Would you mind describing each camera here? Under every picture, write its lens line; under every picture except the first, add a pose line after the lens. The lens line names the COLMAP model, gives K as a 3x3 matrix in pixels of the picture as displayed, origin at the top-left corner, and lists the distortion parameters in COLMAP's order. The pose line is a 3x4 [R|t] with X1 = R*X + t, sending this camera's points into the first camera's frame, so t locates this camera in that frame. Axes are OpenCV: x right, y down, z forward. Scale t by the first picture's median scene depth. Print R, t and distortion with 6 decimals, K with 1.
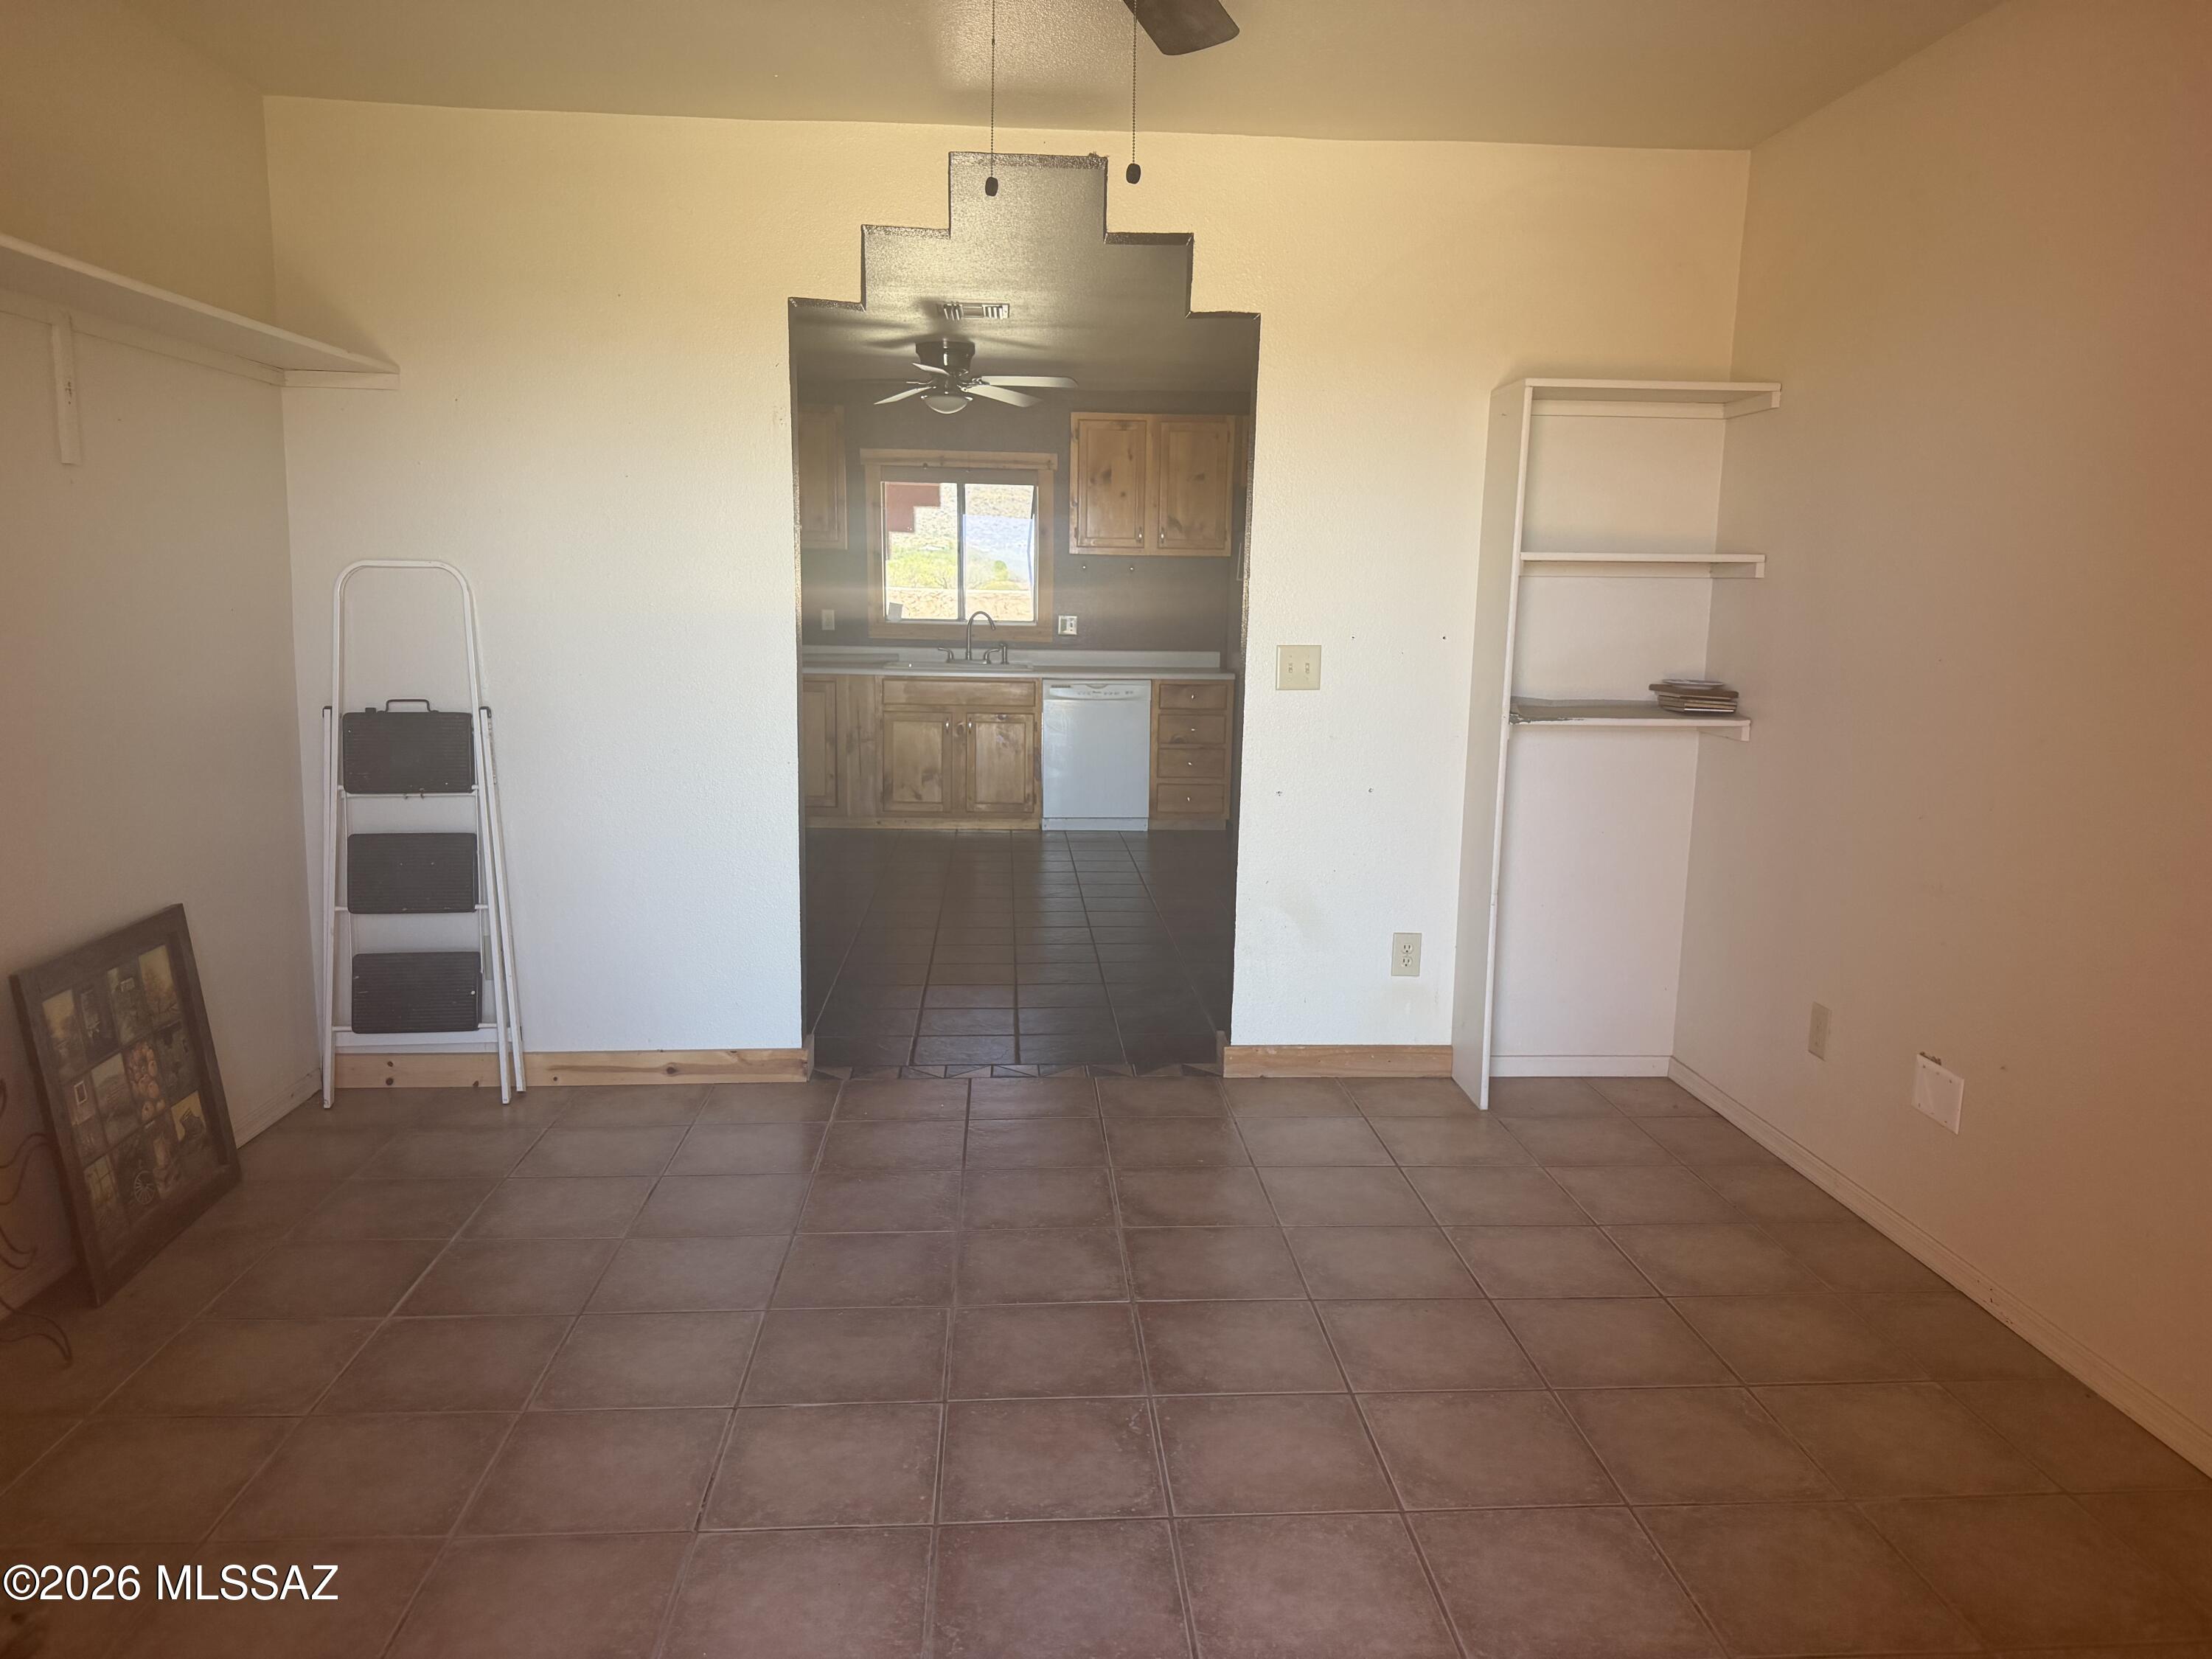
lens RADIAL K [[1547.0, 0, 1106.0], [0, 1547.0, 829.5], [0, 0, 1]] dist [0.096597, -0.124464]
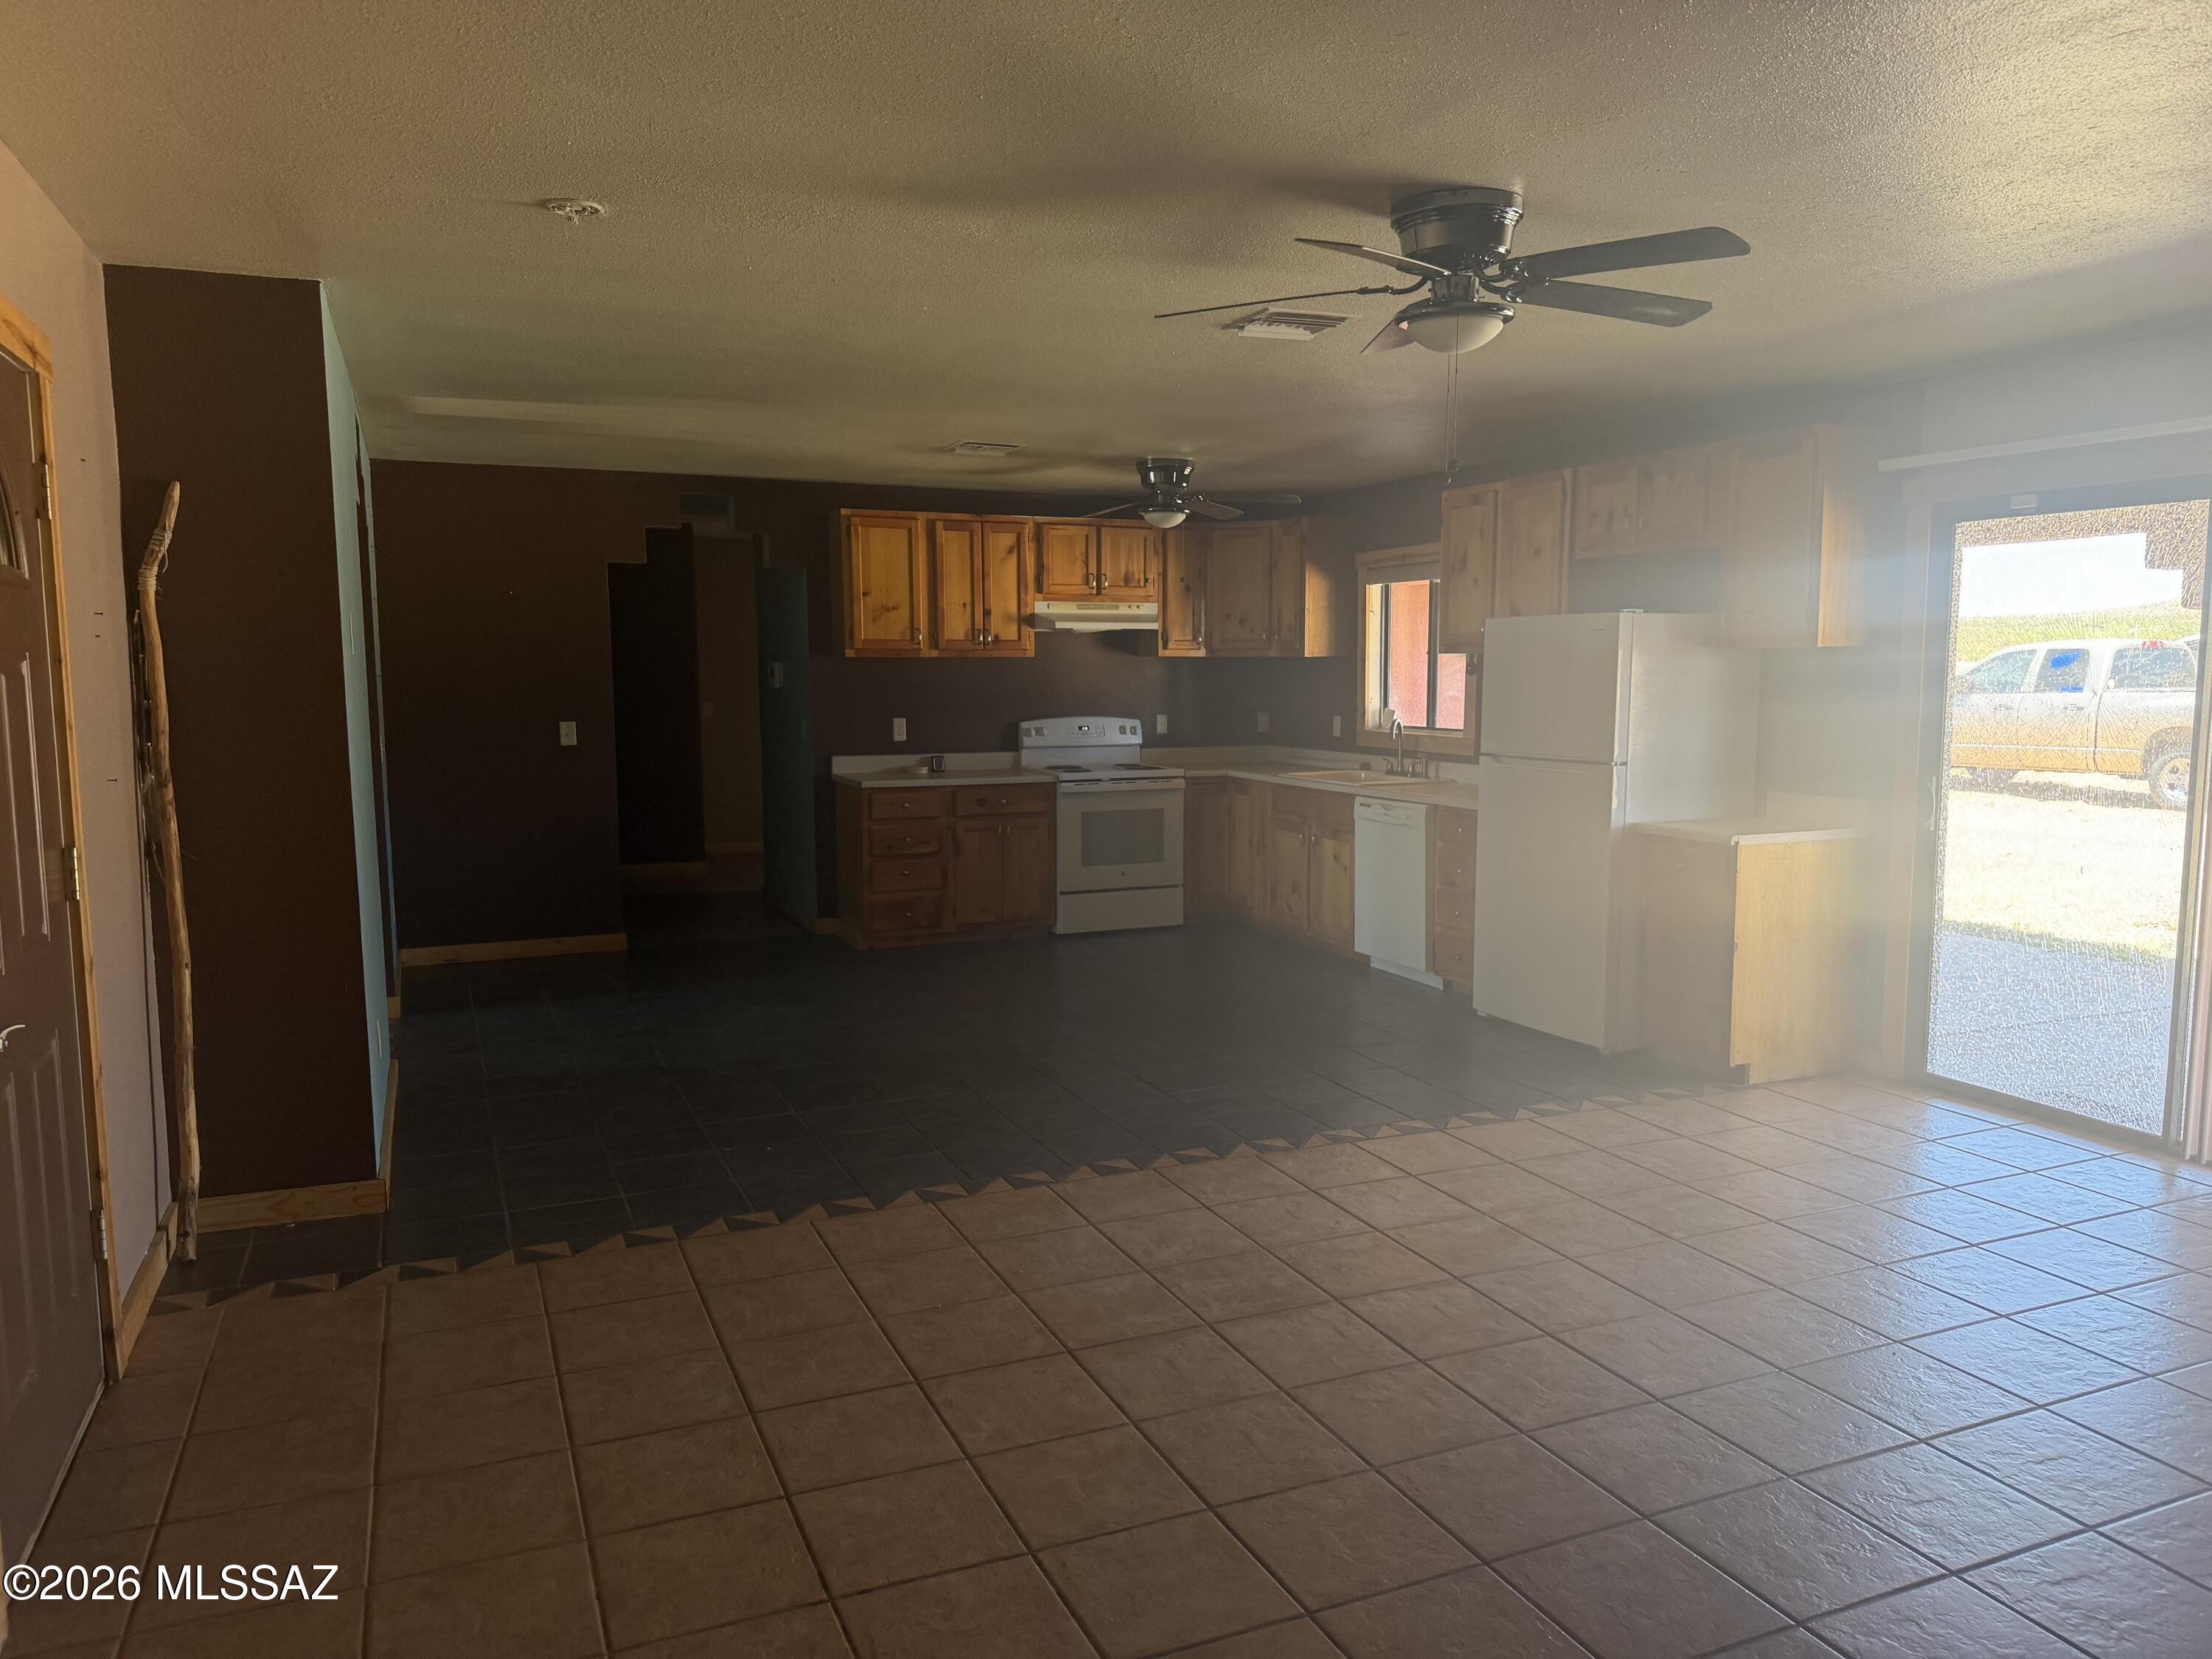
lens RADIAL K [[1547.0, 0, 1106.0], [0, 1547.0, 829.5], [0, 0, 1]] dist [0.096597, -0.124464]
pose [[0.333699, 0.080094, -0.939271, 0.746082], [-0.140539, 0.989476, 0.034445, -0.087166], [0.932145, 0.120510, 0.341443, 0.558889]]
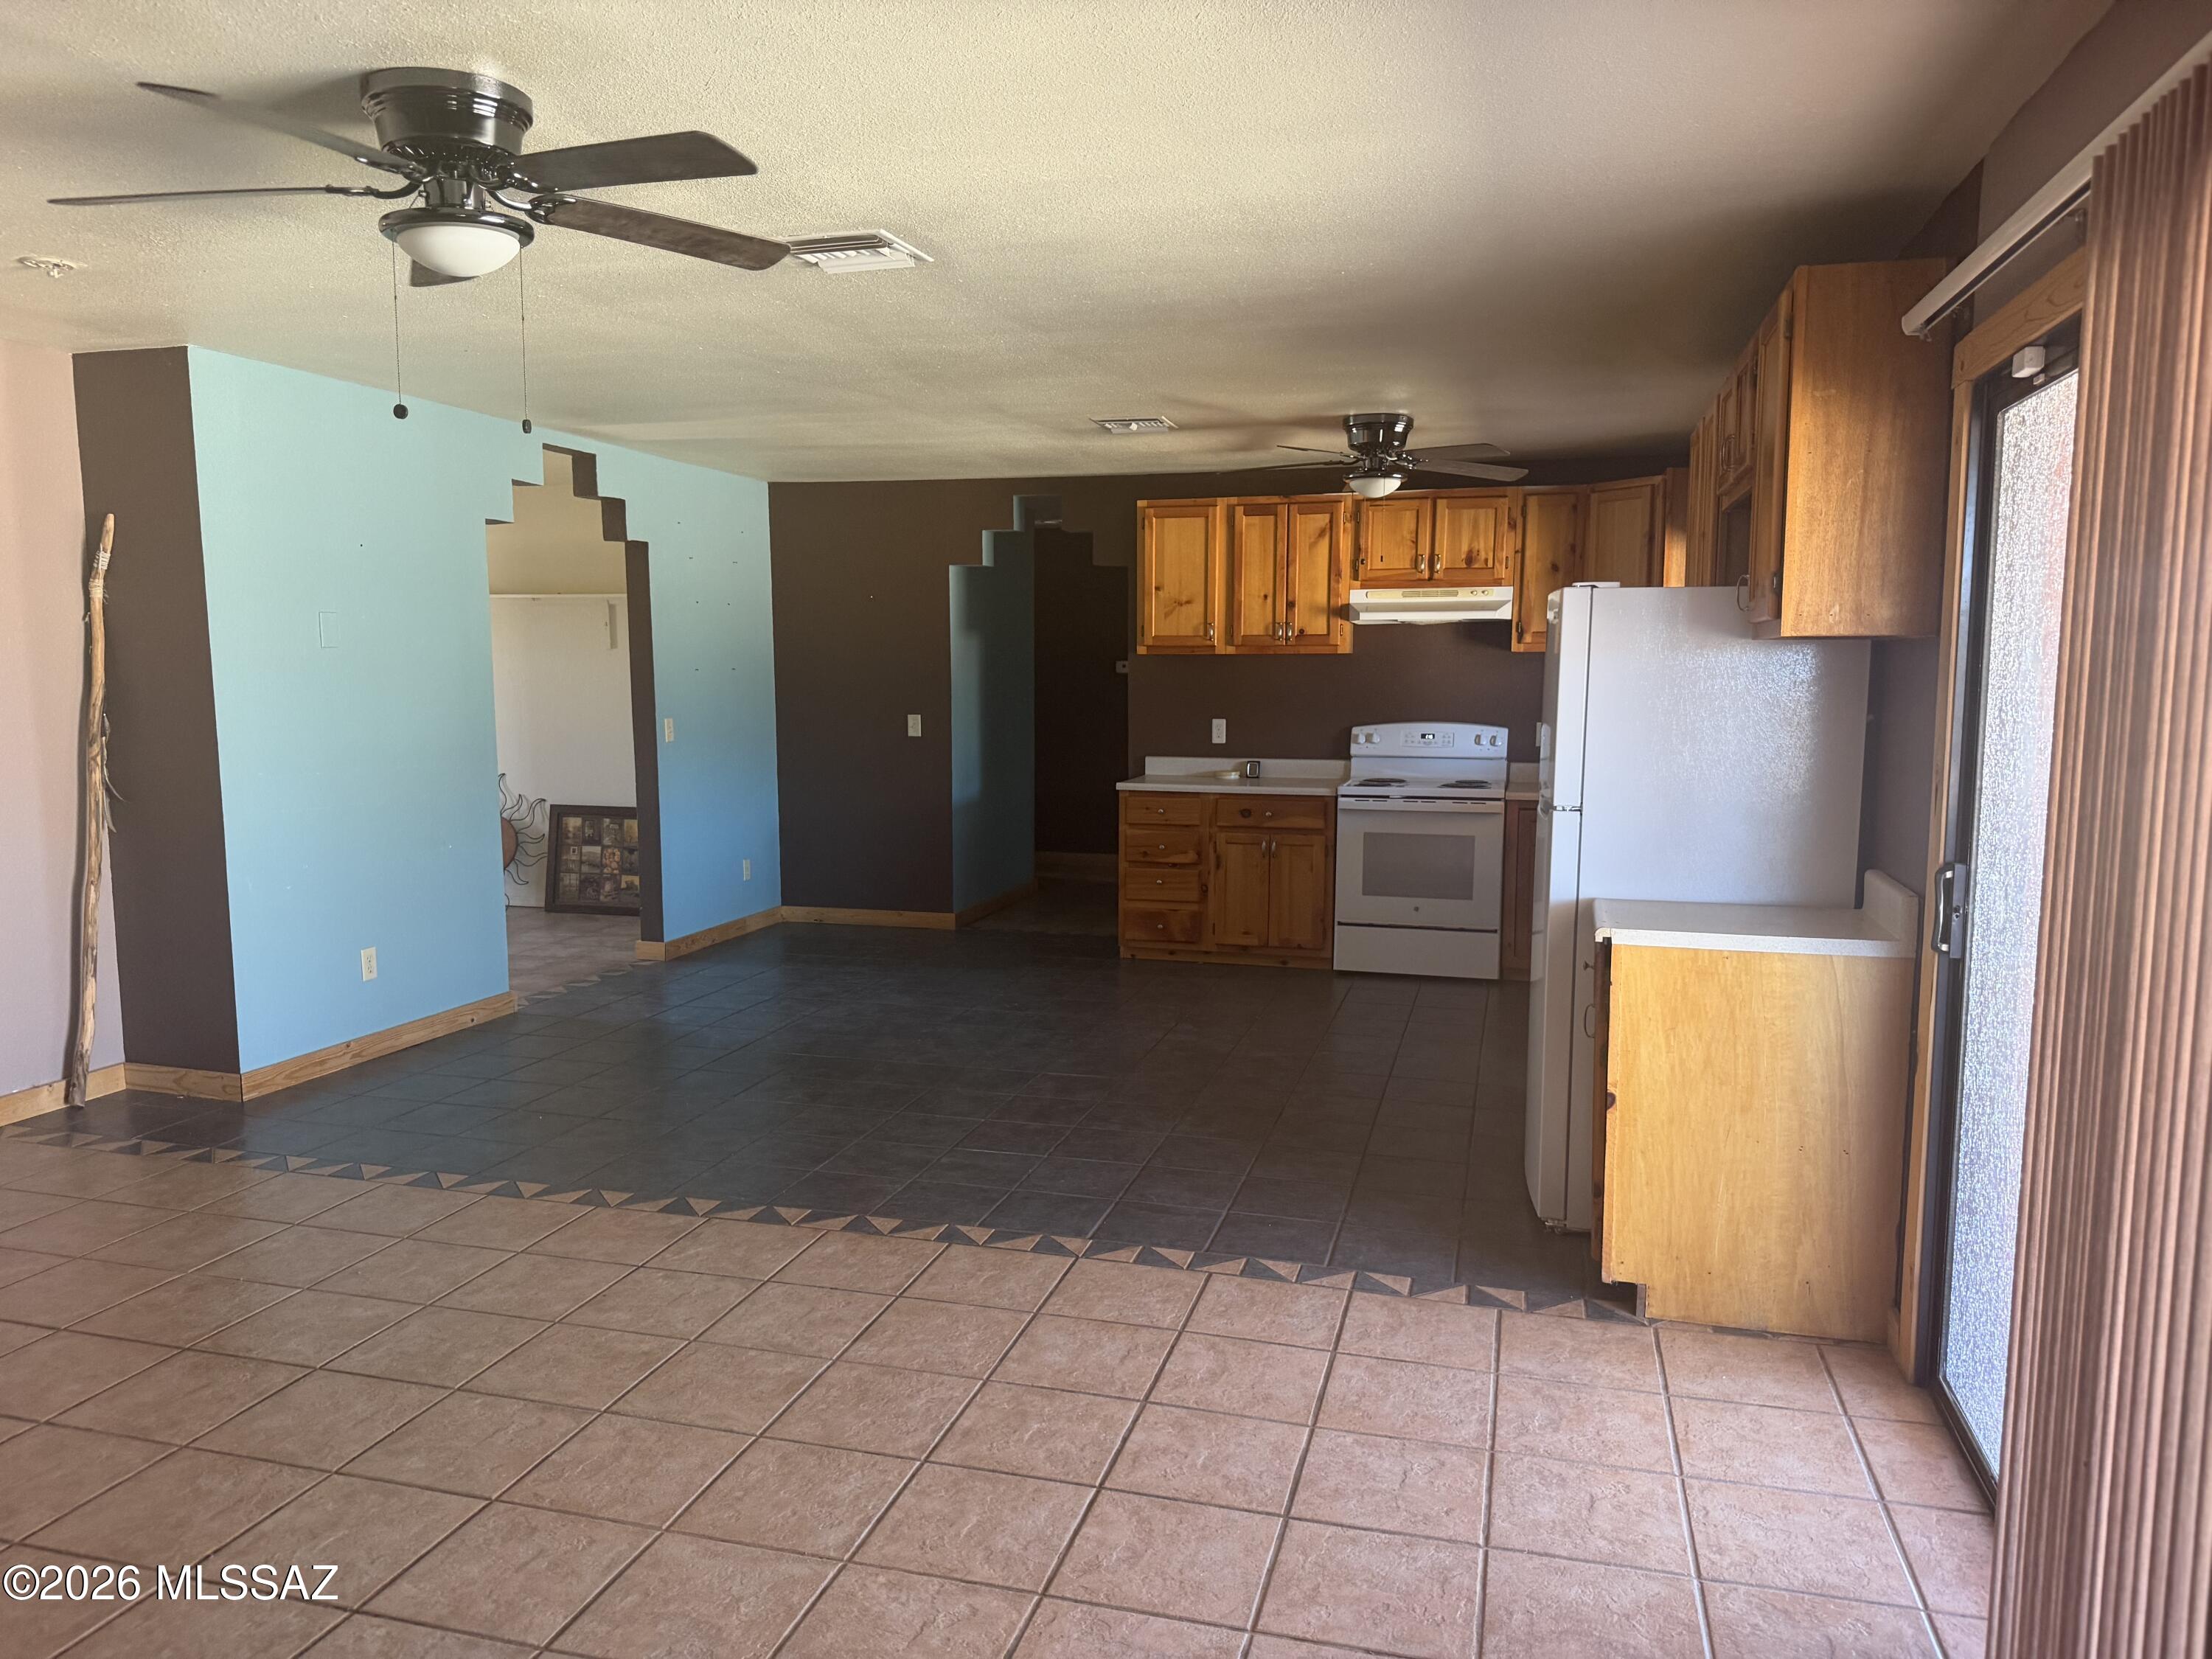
lens RADIAL K [[1547.0, 0, 1106.0], [0, 1547.0, 829.5], [0, 0, 1]] dist [0.096597, -0.124464]
pose [[-0.331265, 0.079908, -0.940148, 0.660289], [-0.158588, 0.977517, 0.138964, -0.162860], [0.930115, 0.195130, -0.311144, 1.031554]]
